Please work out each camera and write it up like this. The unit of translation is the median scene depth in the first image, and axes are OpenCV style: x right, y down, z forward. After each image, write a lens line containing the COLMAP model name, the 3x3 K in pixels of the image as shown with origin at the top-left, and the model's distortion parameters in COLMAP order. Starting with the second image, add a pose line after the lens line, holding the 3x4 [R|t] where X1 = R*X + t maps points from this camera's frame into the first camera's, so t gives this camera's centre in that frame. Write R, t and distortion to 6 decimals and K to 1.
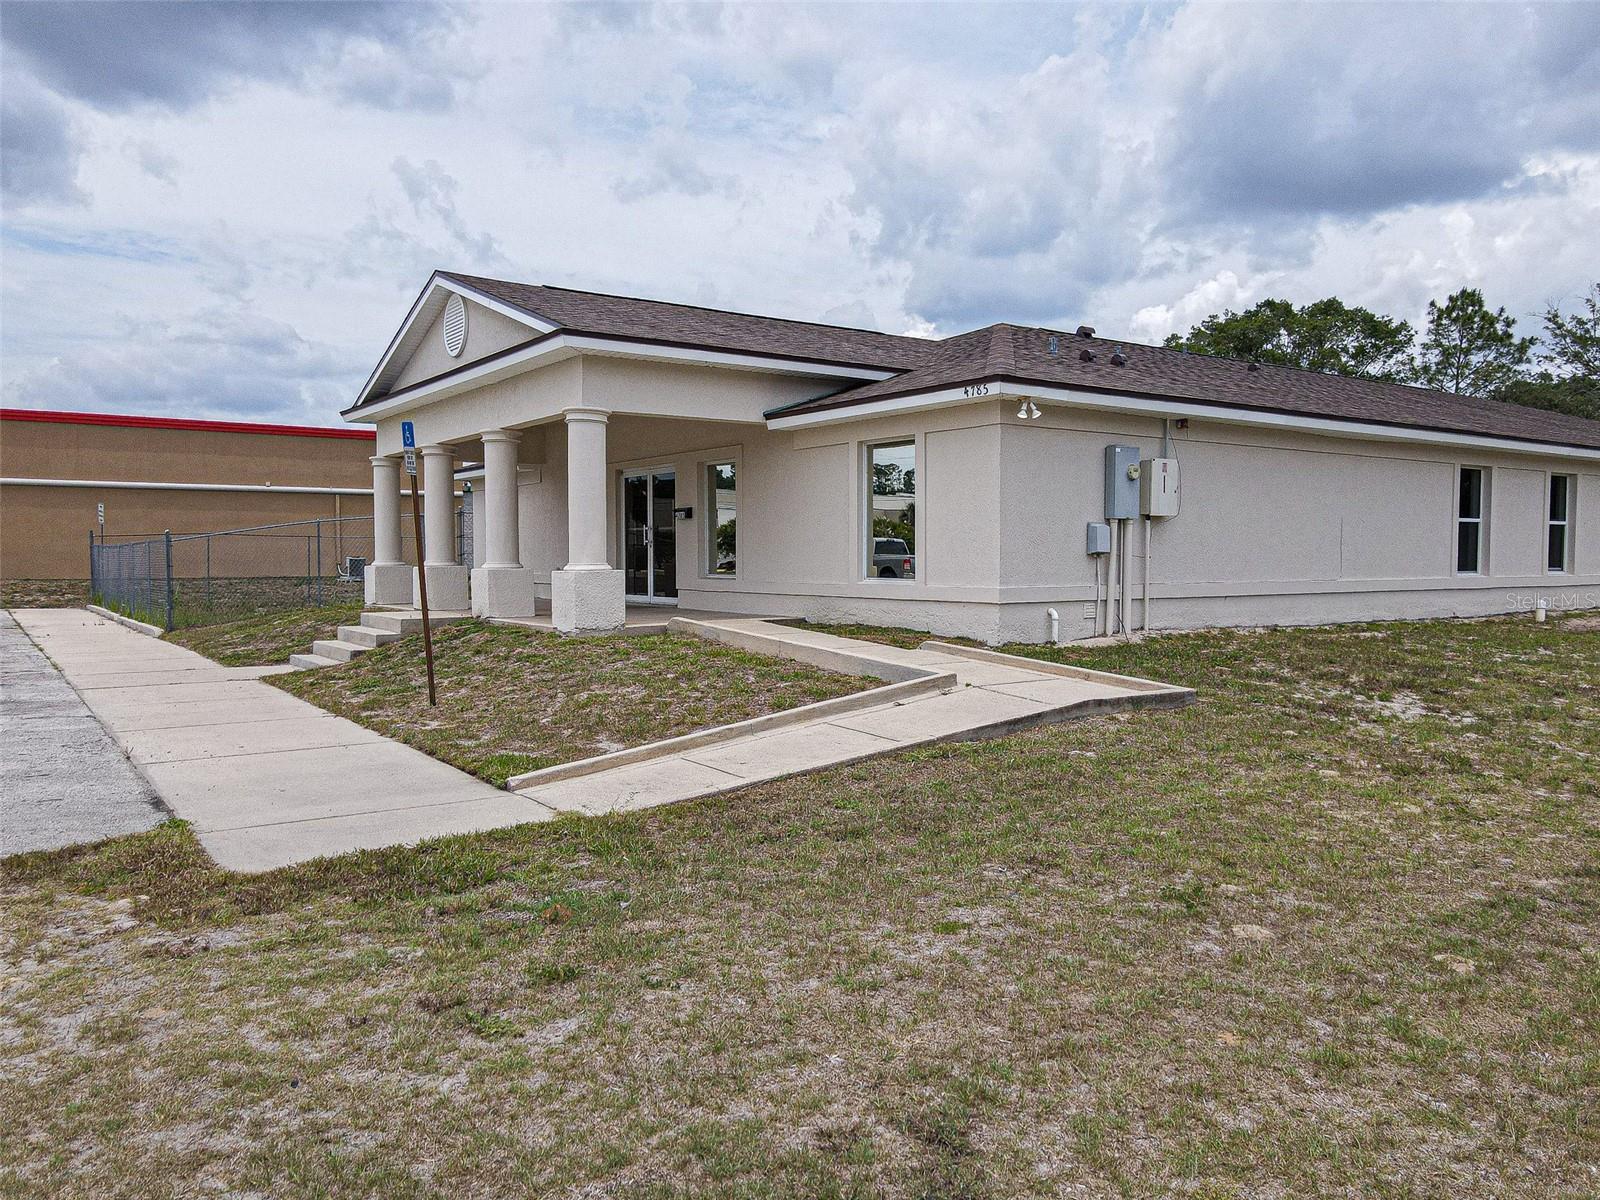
lens RADIAL K [[1182.7, 0, 800.0], [0, 1182.7, 600.0], [0, 0, 1]] dist [0.004835, 0.020785]
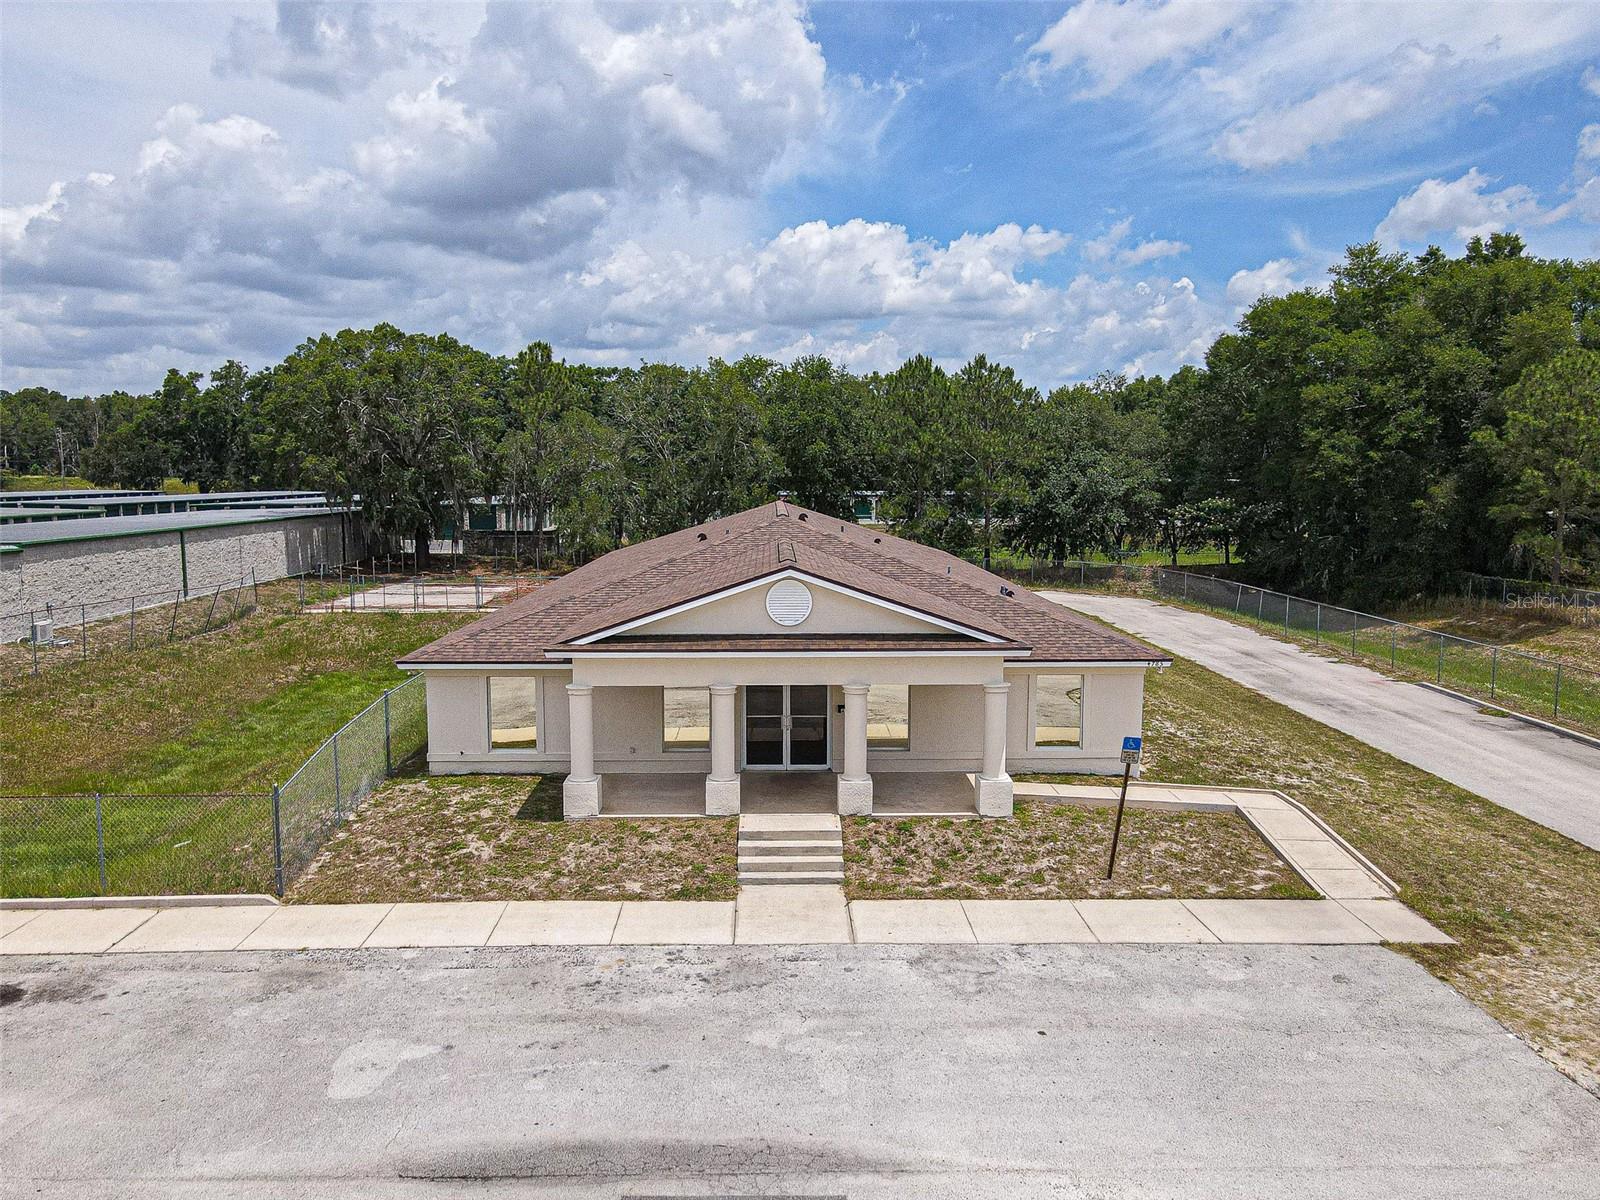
lens RADIAL K [[1192.1, 0, 800.0], [0, 1192.1, 600.0], [0, 0, 1]] dist [0.010852, 0.003960]
pose [[0.556942, -0.089202, 0.825748, -1.735906], [0.030448, 0.995740, 0.087029, -0.438150], [-0.829993, -0.023328, 0.557285, 0.296035]]
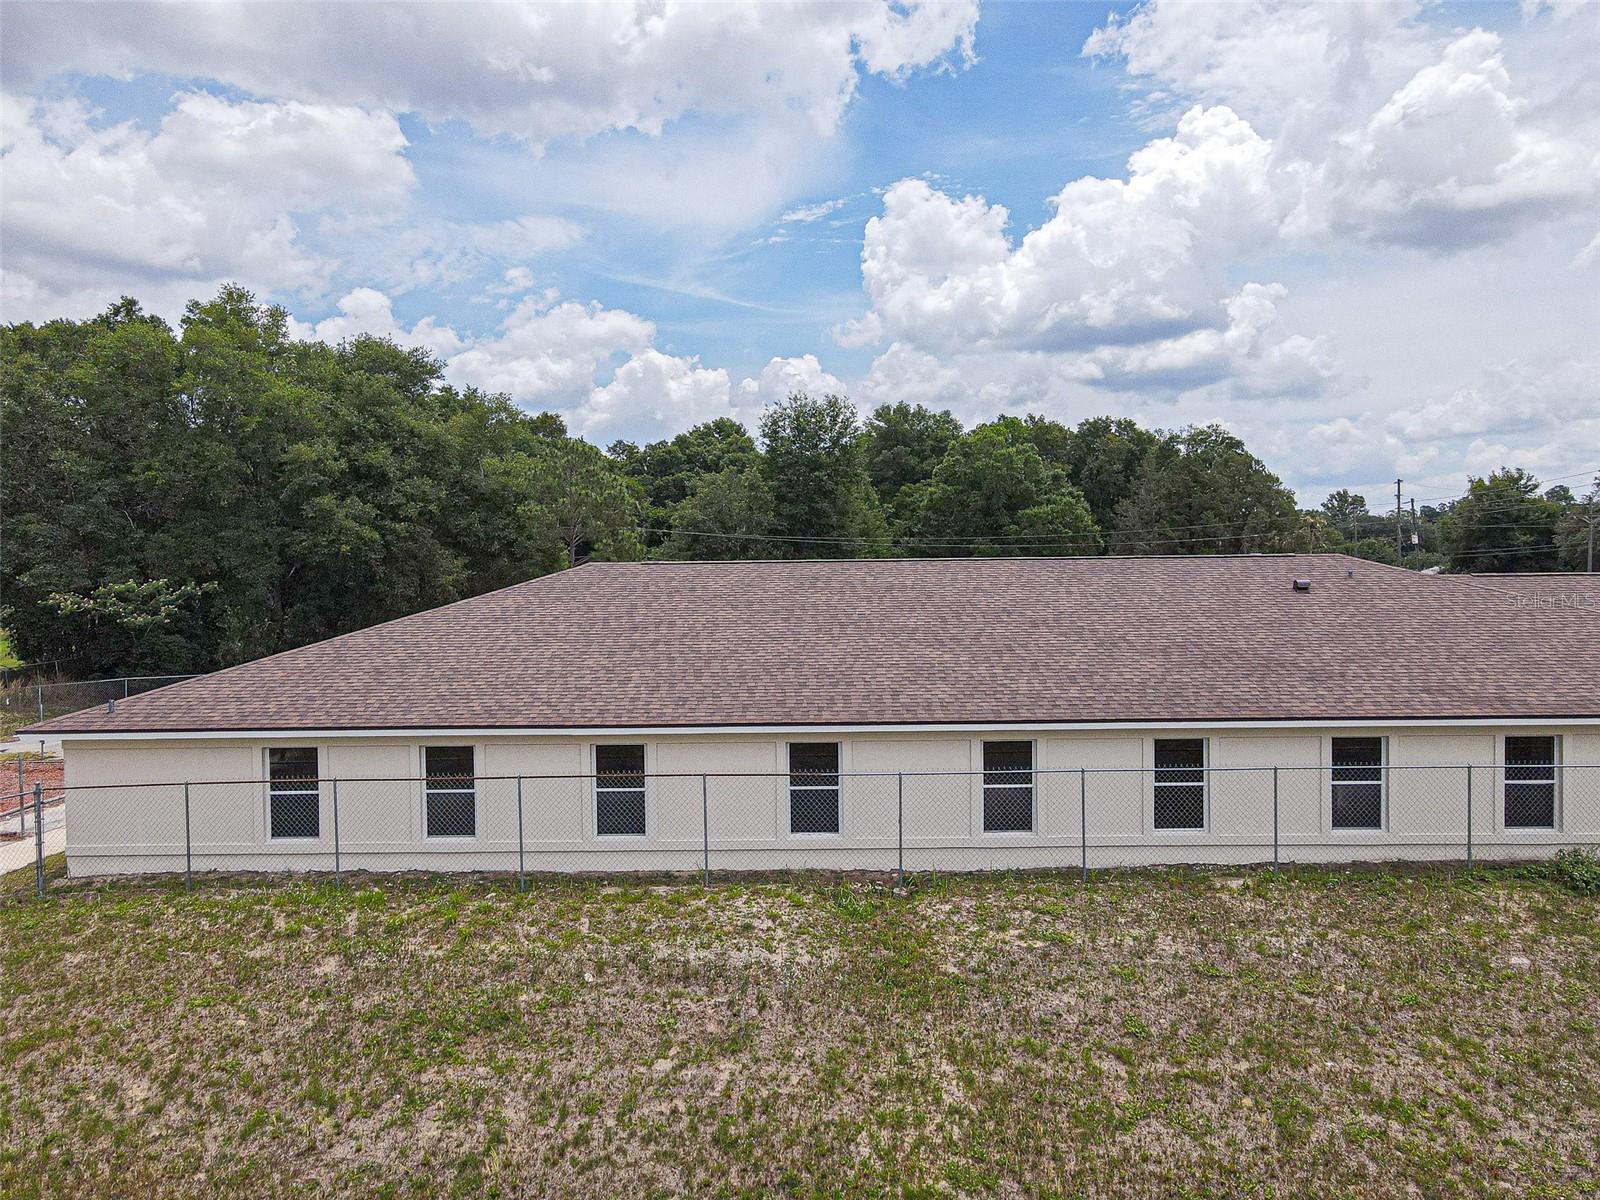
lens RADIAL K [[1205.8, 0, 802.2], [0, 1205.8, 603.3], [0, 0, 1]] dist [-0.012813, 0.059476]
pose [[-0.812410, -0.008142, 0.583029, -0.169699], [0.034475, 0.997483, 0.061967, -0.478038], [-0.582066, 0.070443, -0.810085, 3.943620]]
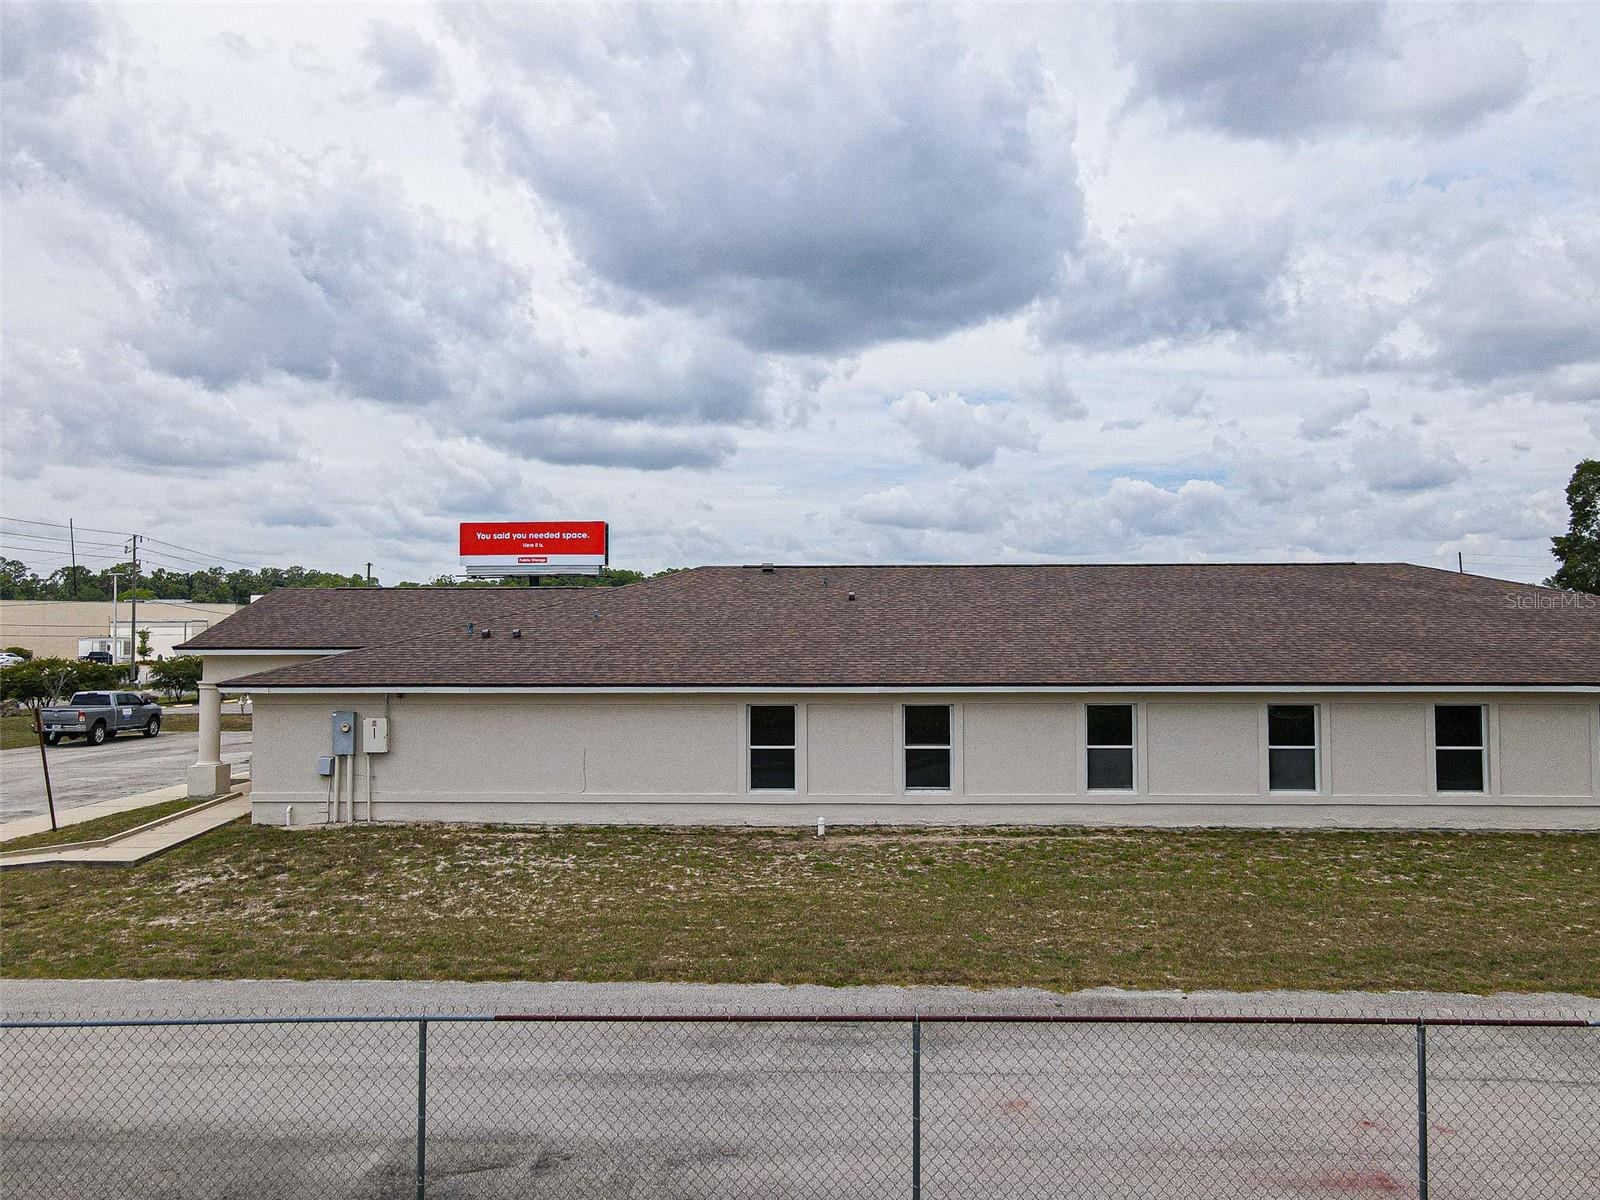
lens RADIAL K [[1192.1, 0, 800.0], [0, 1192.1, 600.0], [0, 0, 1]] dist [0.010852, 0.003960]
pose [[0.794475, -0.023355, -0.606848, 1.799475], [-0.021181, 0.997587, -0.066122, -0.186443], [0.606927, 0.065386, 0.792063, 0.024609]]
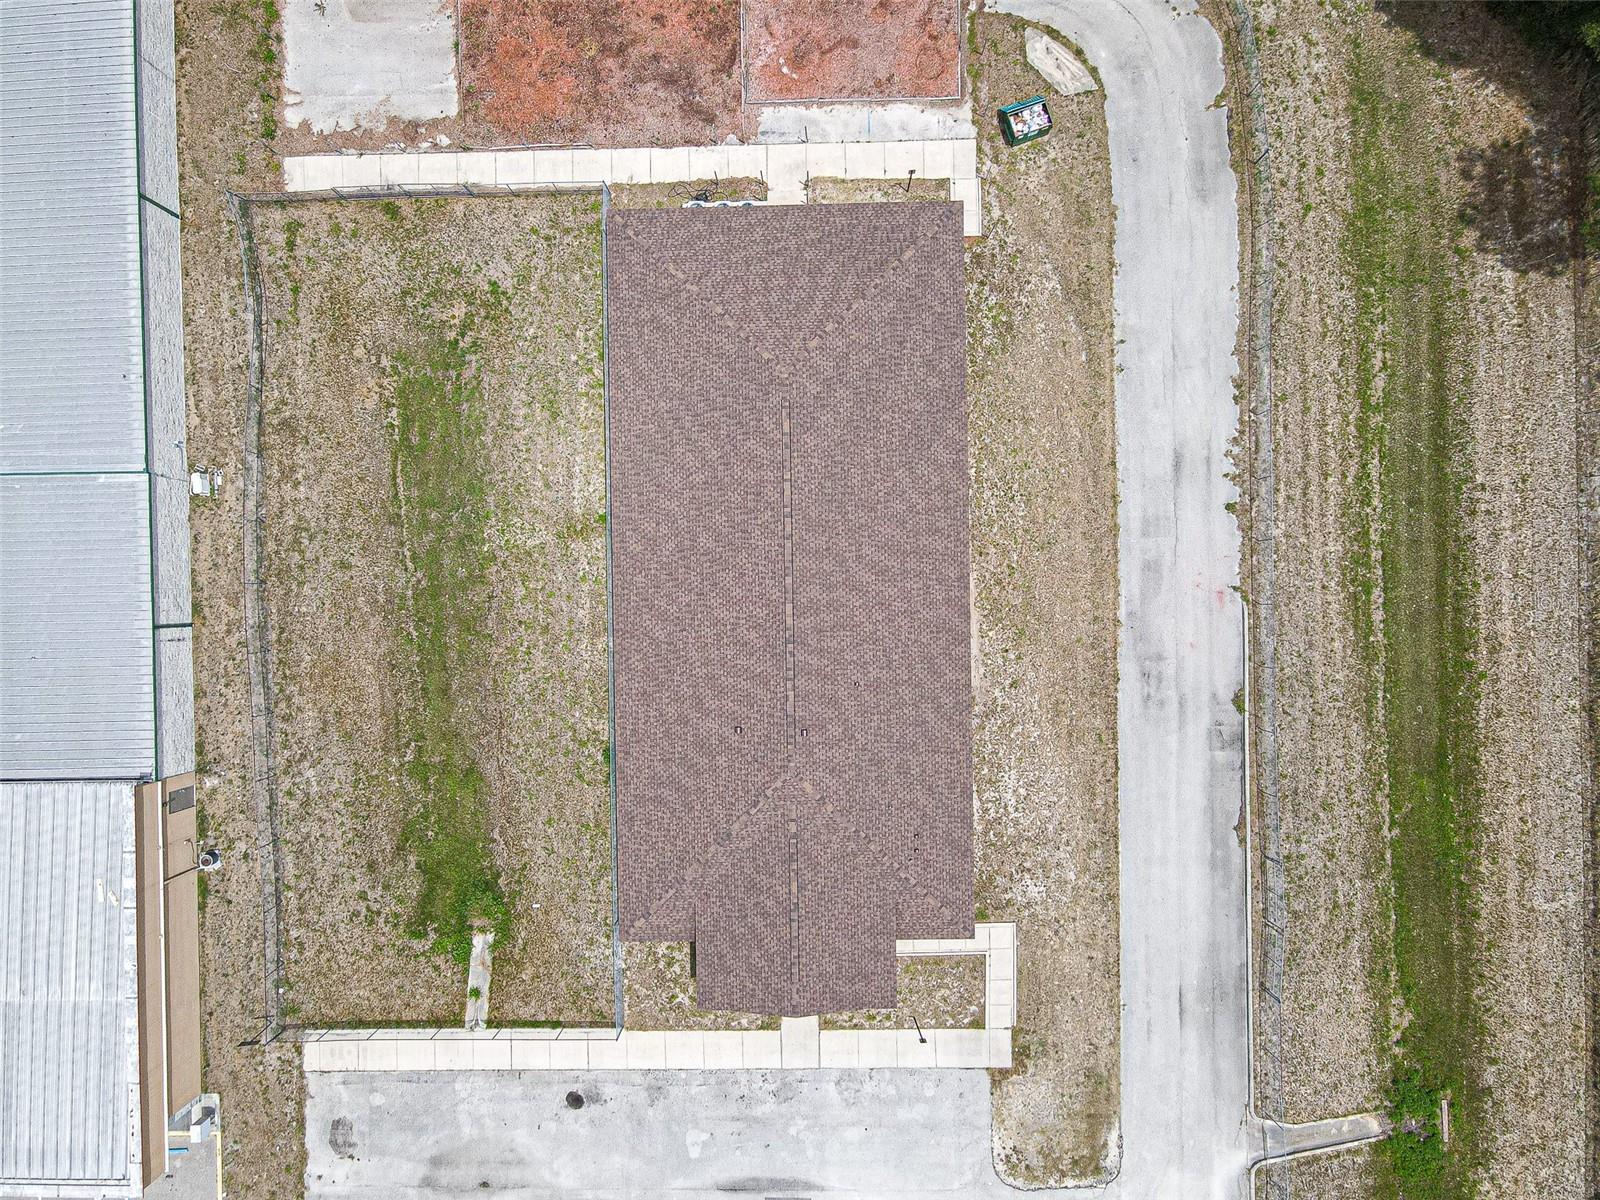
lens RADIAL K [[1182.7, 0, 800.0], [0, 1182.7, 600.0], [0, 0, 1]] dist [0.004835, 0.020785]
pose [[0.562025, -0.826888, -0.019621, 0.849243], [0.056238, 0.014536, 0.998312, -4.263904], [-0.825206, -0.562179, 0.054672, 1.780207]]
